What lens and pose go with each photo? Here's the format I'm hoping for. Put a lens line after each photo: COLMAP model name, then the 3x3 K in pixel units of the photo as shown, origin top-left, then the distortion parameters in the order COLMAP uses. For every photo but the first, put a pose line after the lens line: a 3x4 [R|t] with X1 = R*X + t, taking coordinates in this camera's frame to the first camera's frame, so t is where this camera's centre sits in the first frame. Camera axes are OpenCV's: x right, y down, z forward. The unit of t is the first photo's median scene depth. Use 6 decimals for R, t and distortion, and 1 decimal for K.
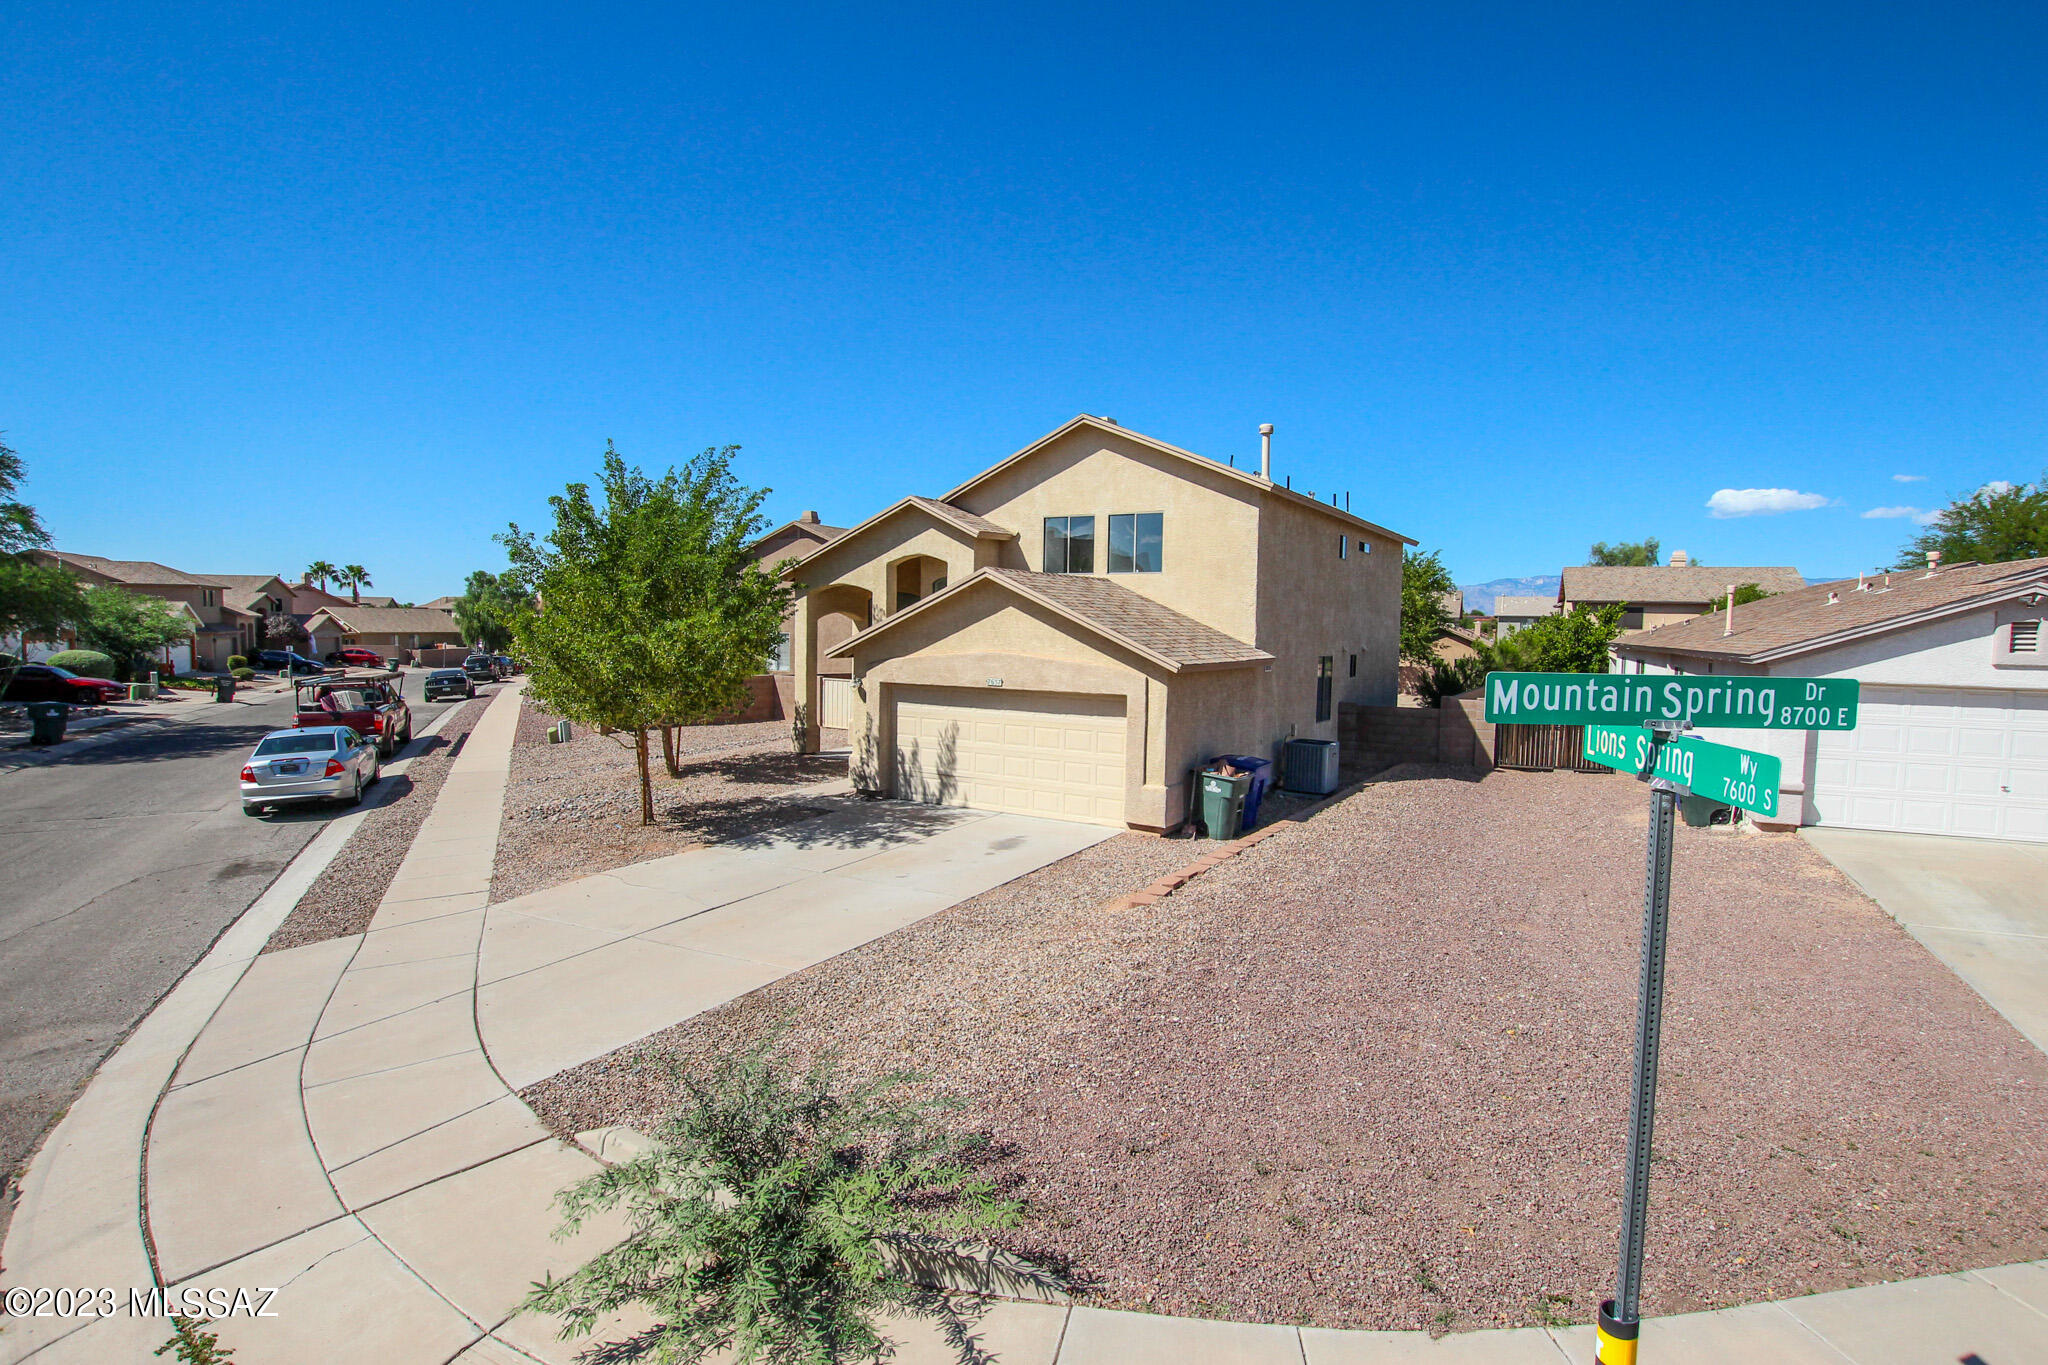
lens RADIAL K [[956.9, 0, 1035.0], [0, 956.9, 696.4], [0, 0, 1]] dist [-0.037128, 0.001895]
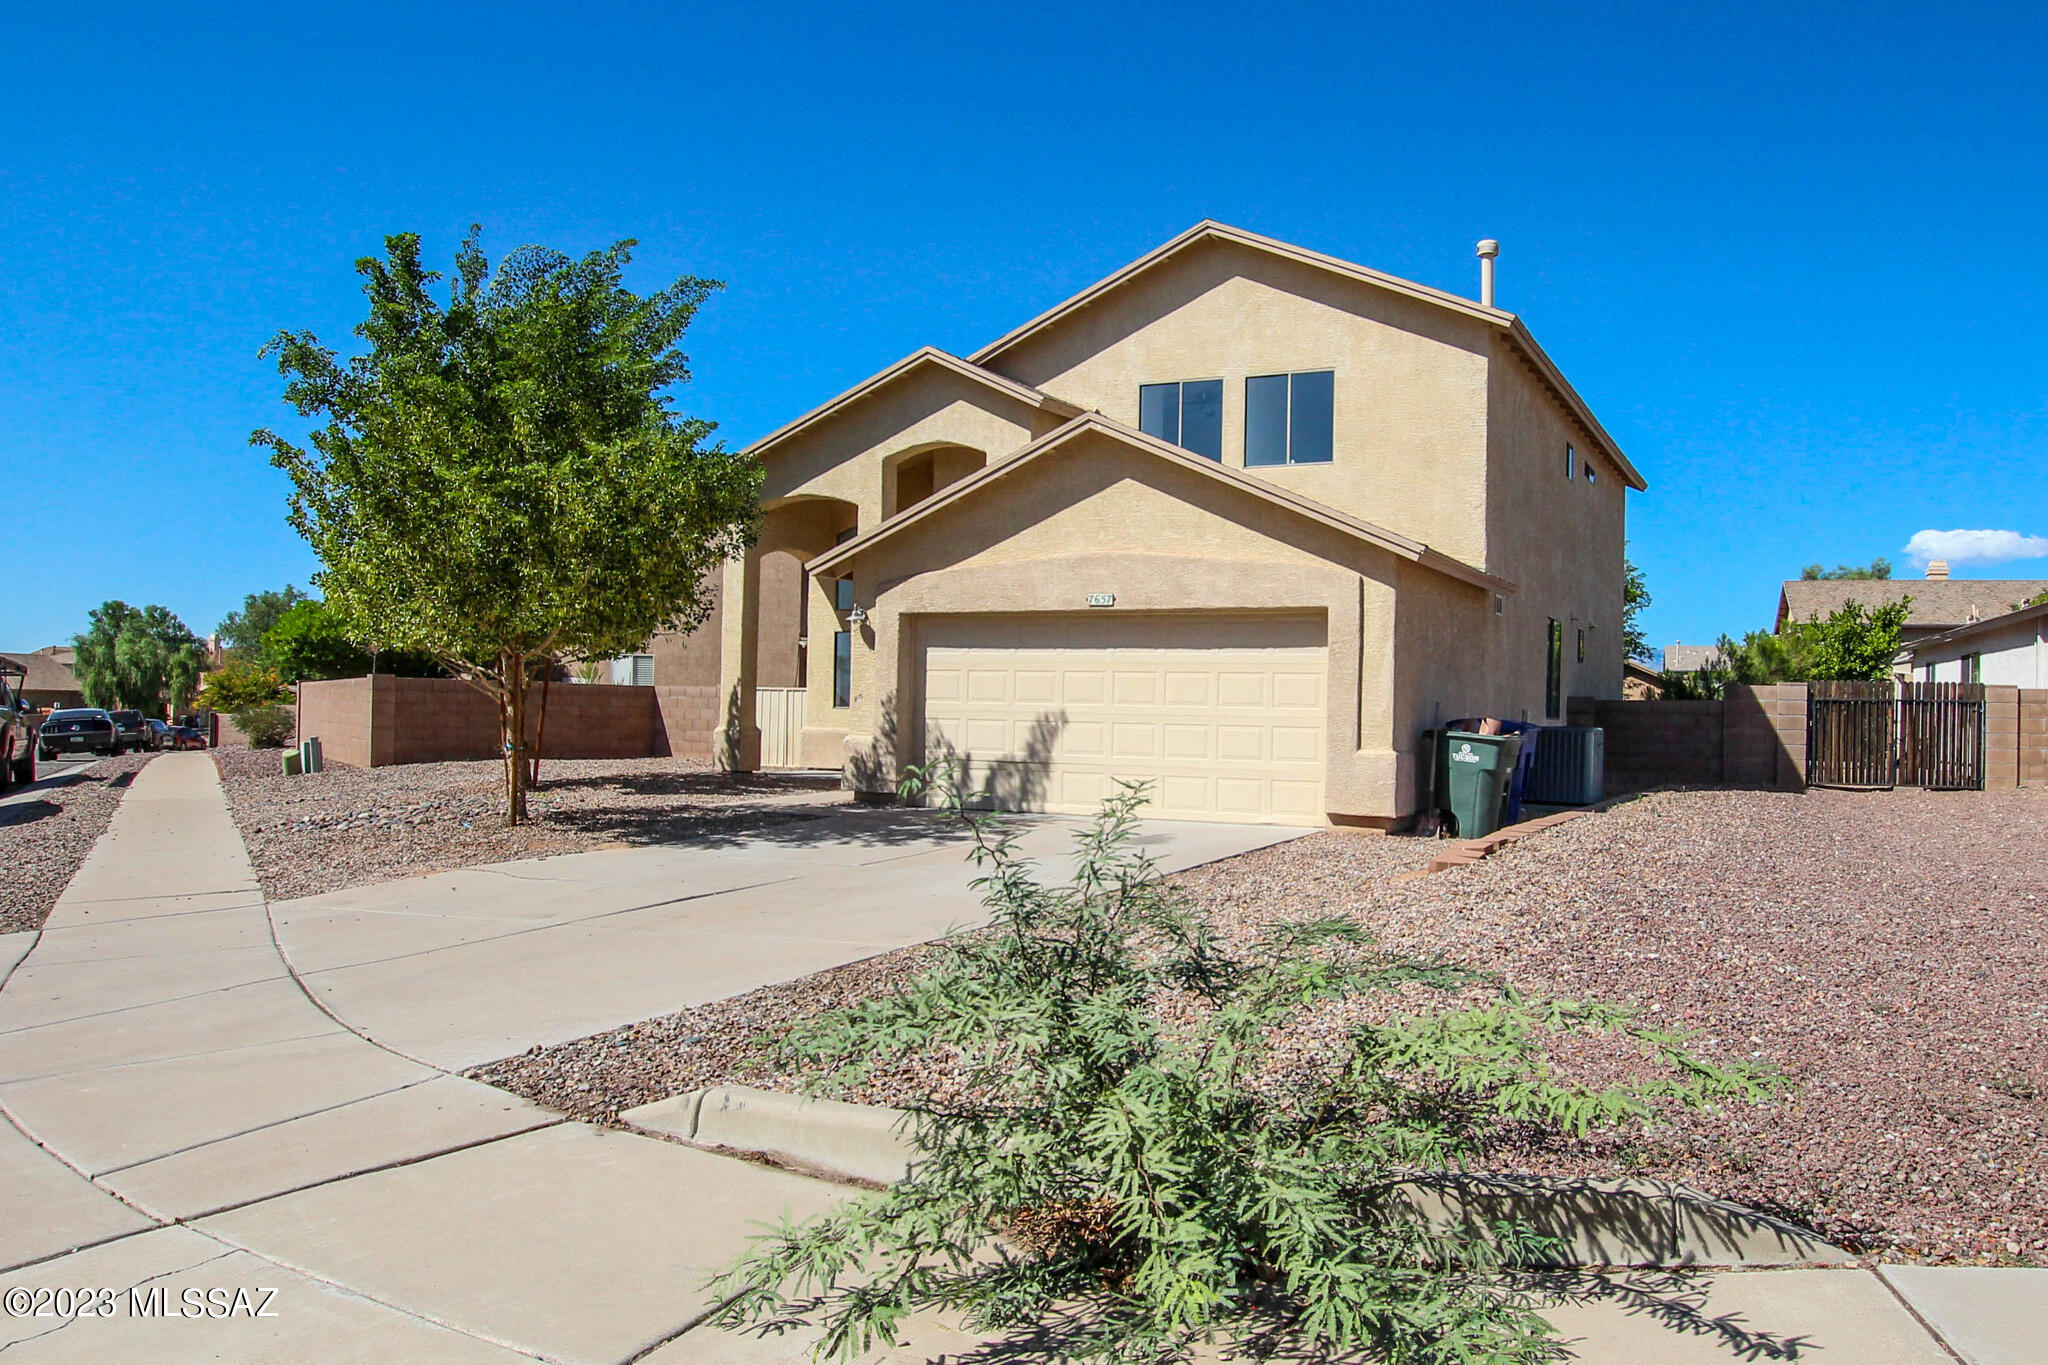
lens RADIAL K [[1432.1, 0, 1144.3], [0, 1432.1, 687.5], [0, 0, 1]] dist [-0.035112, 0.001655]
pose [[0.994795, 0.004915, 0.101783, -0.100293], [0.002615, 0.997276, -0.073717, 0.102059], [-0.101868, 0.073599, 0.992072, 0.077523]]
